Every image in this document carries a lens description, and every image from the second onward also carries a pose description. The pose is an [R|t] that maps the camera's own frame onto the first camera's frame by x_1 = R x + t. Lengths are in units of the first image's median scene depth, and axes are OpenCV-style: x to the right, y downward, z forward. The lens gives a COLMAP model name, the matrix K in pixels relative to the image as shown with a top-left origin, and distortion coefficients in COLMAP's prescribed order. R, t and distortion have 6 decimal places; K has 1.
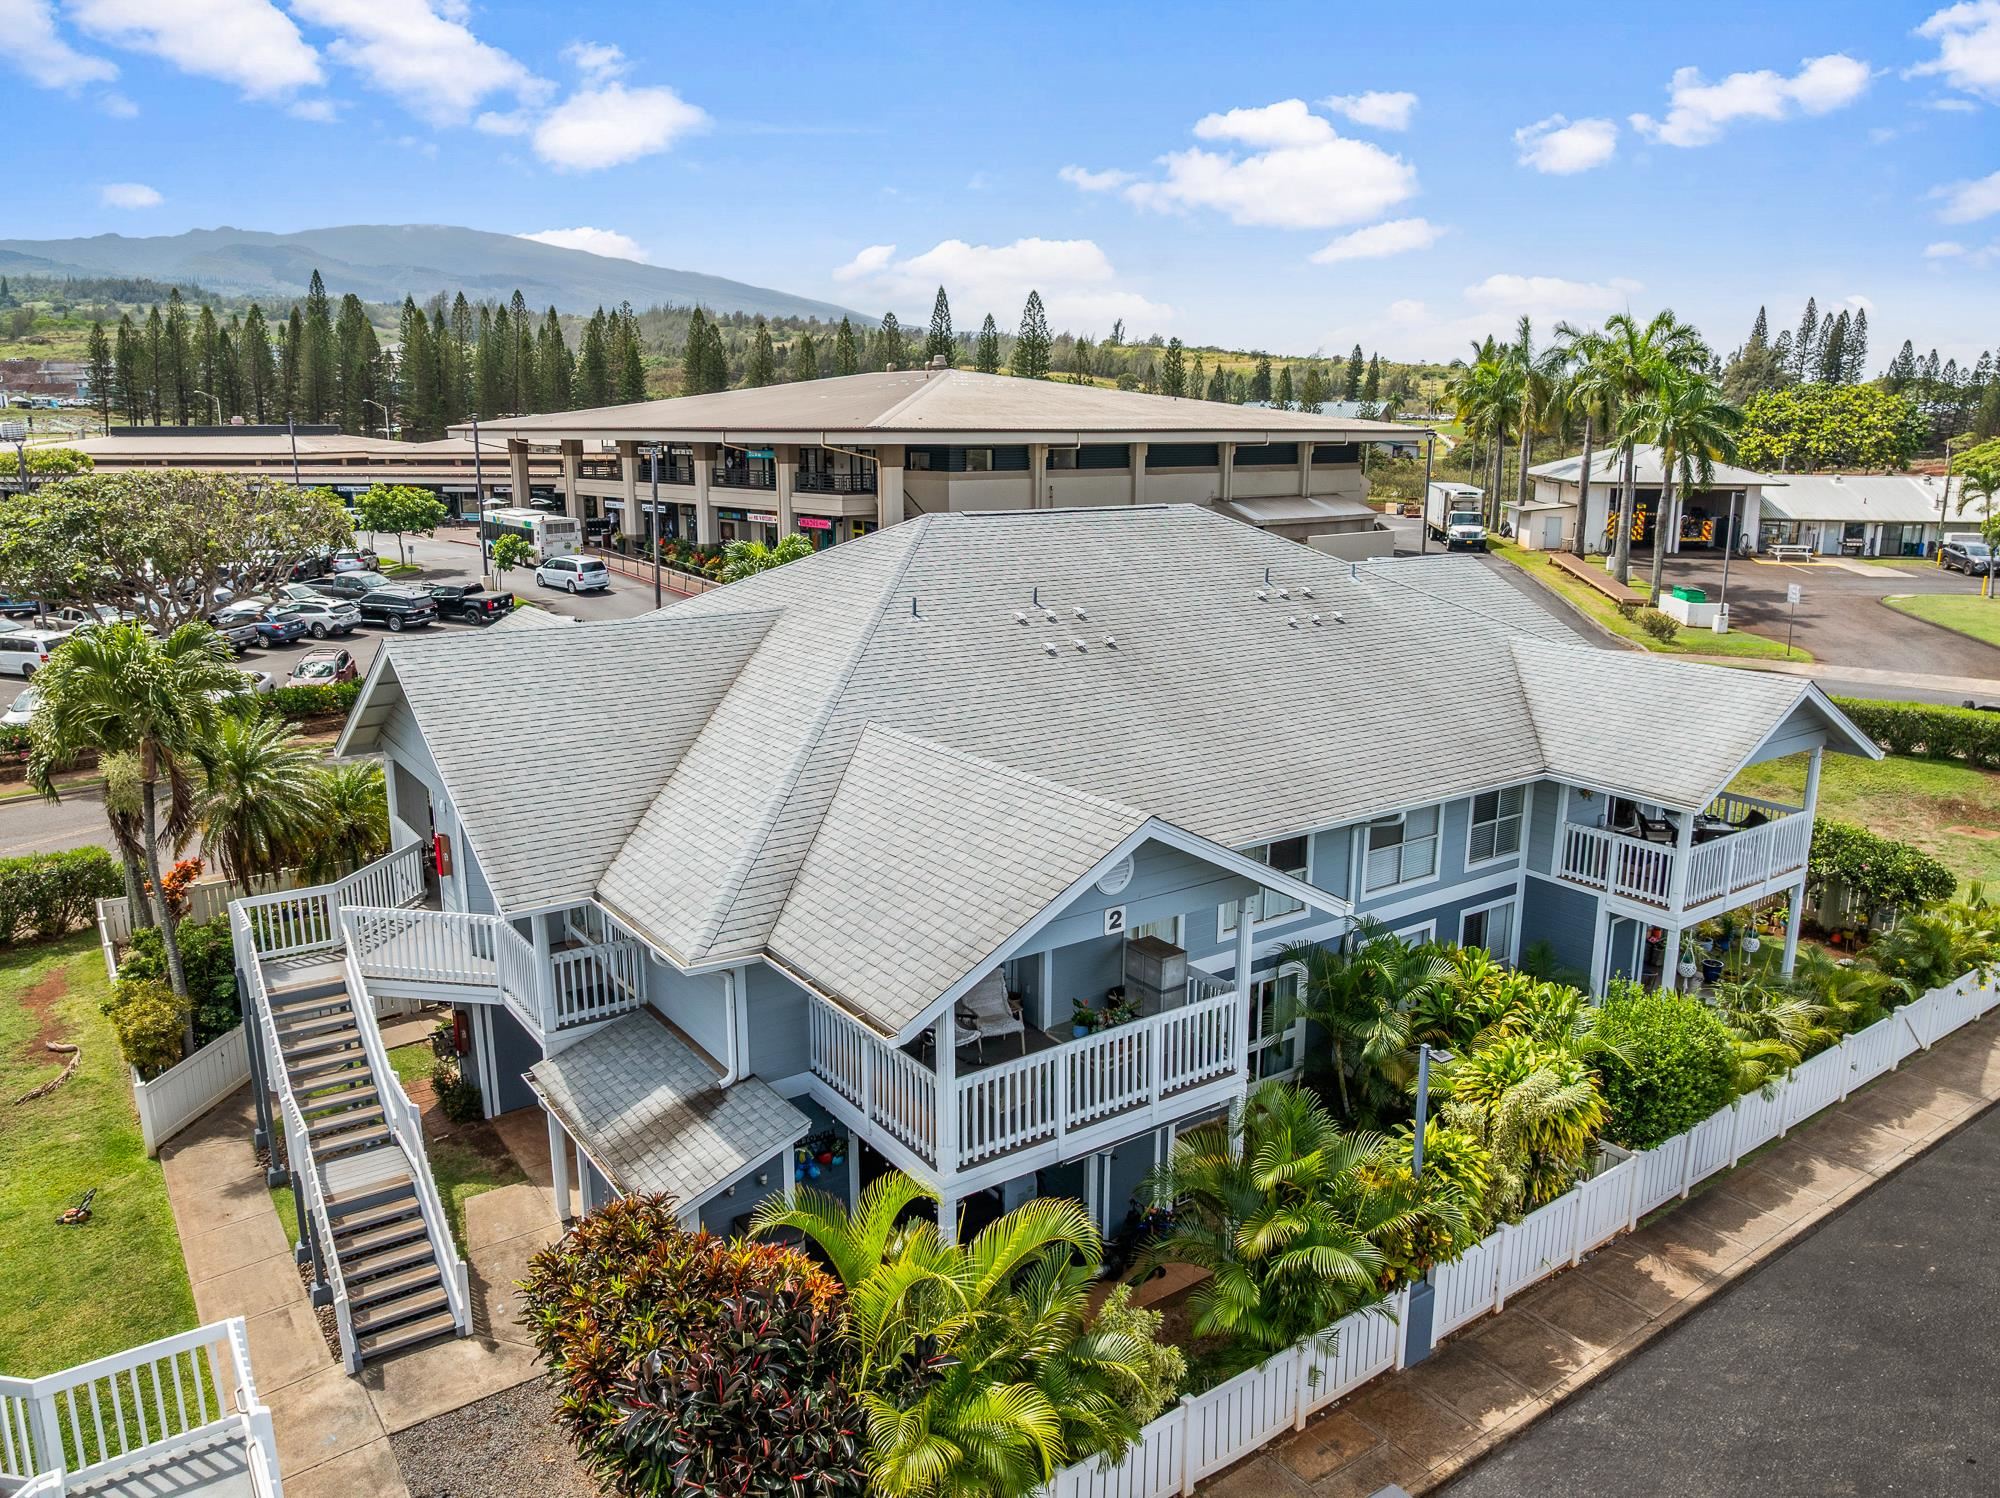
lens RADIAL K [[1393.7, 0, 998.6], [0, 1393.7, 718.3], [0, 0, 1]] dist [-0.053849, -0.000123]
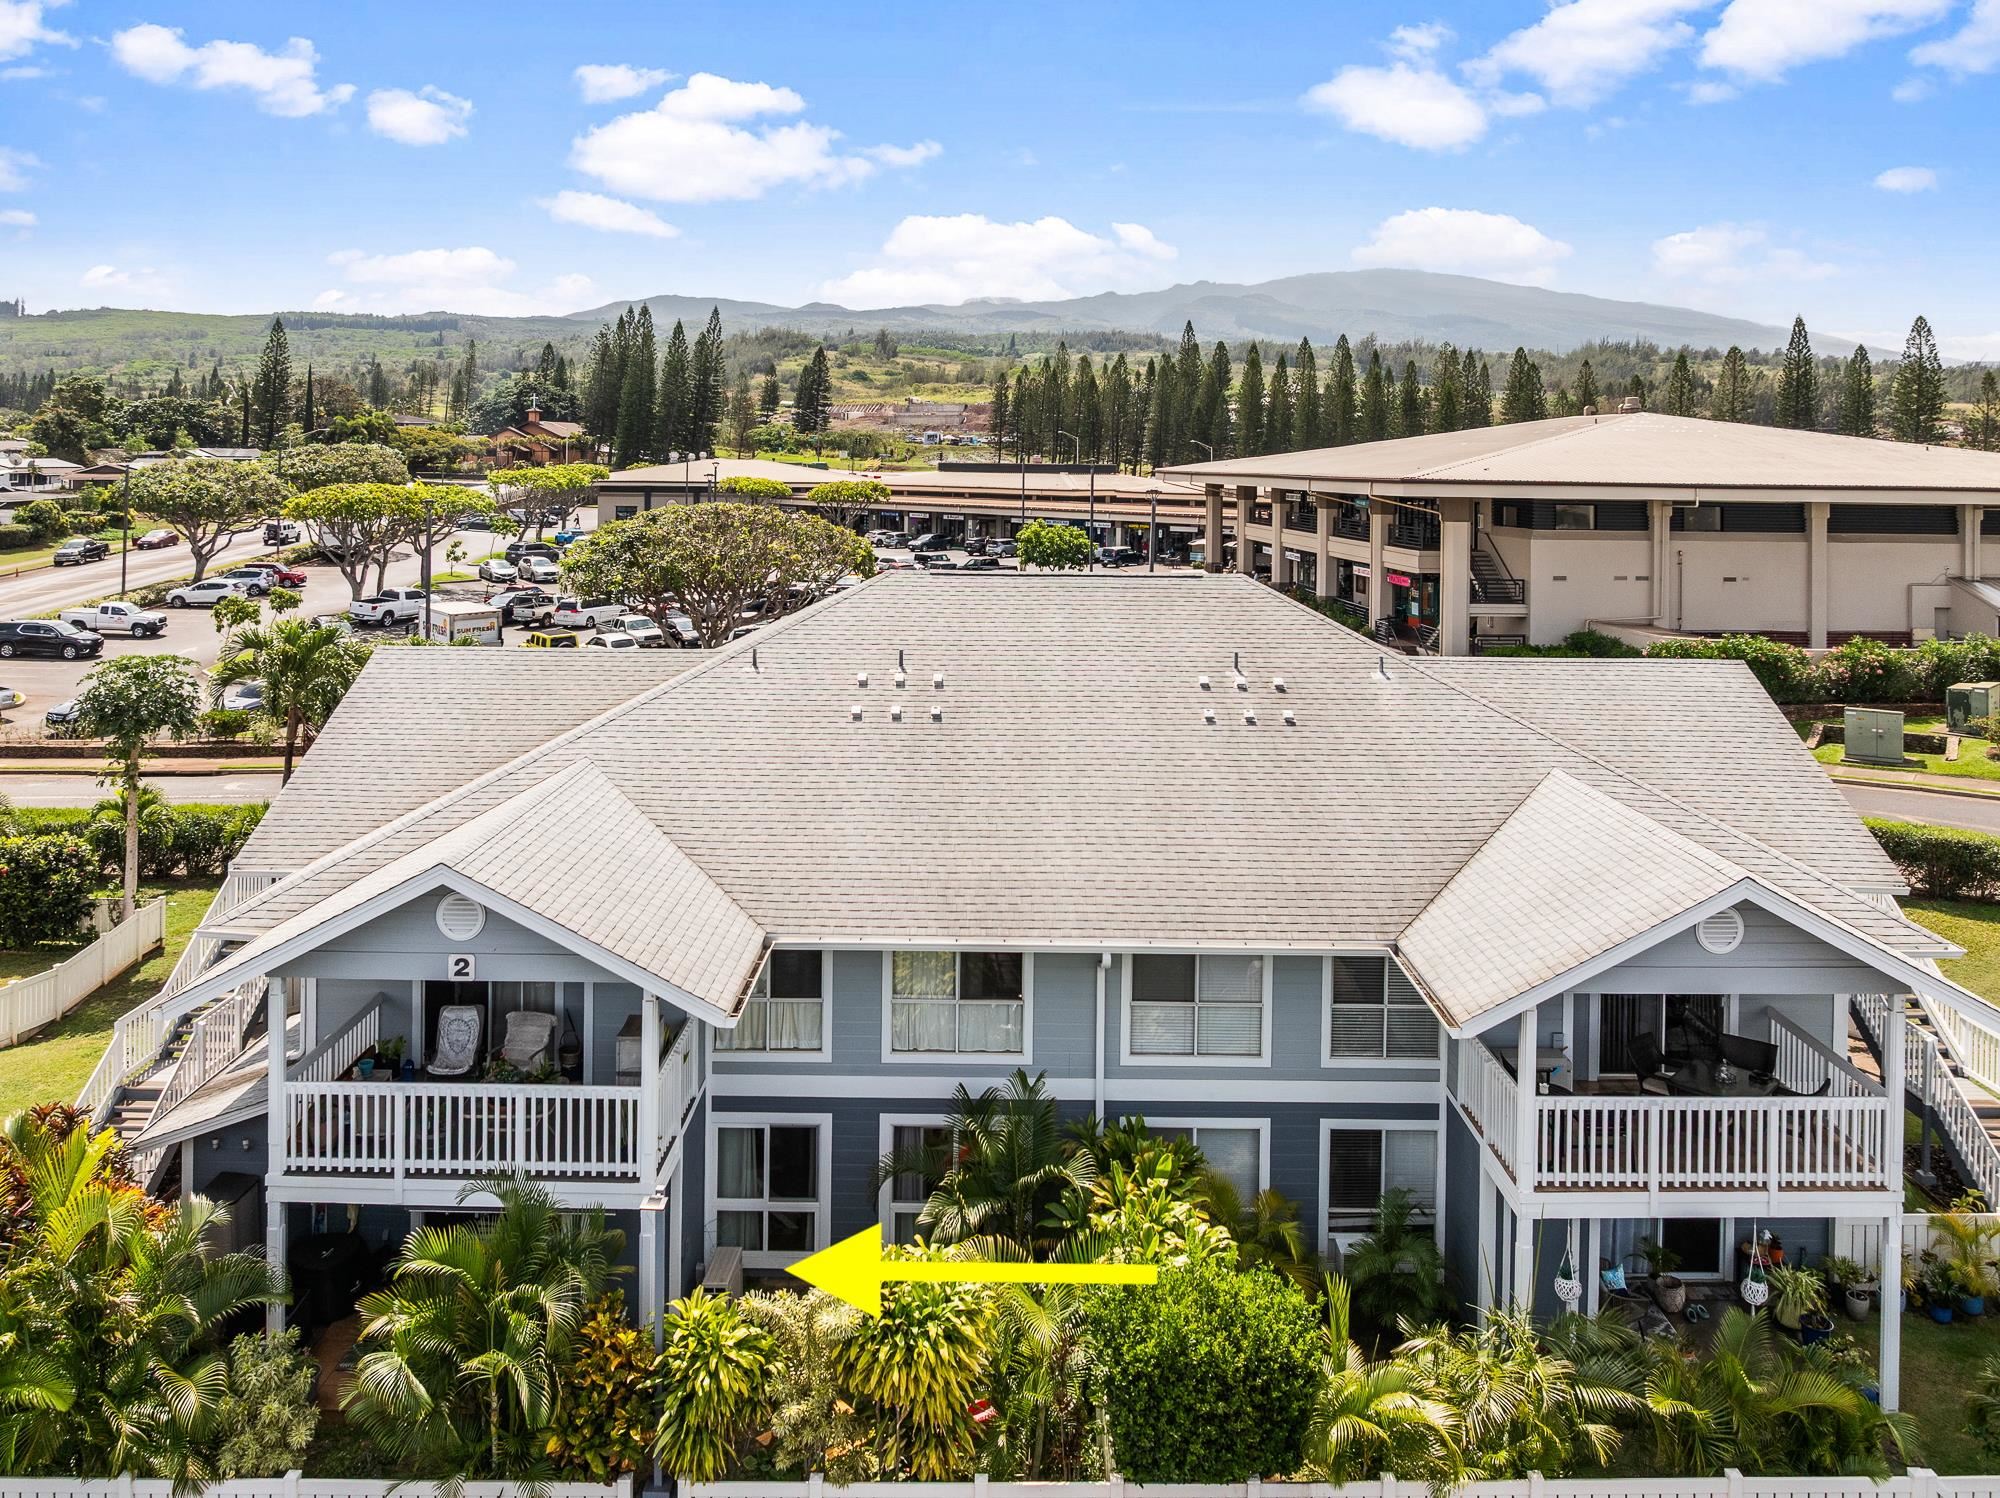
lens RADIAL K [[1411.9, 0, 1000.0], [0, 1411.9, 749.0], [0, 0, 1]] dist [-0.007802, -0.000964]
pose [[0.824147, 0.120212, -0.553471, 0.168900], [-0.127771, 0.991486, 0.025090, -0.015454], [0.551775, 0.050040, 0.832490, 0.063702]]
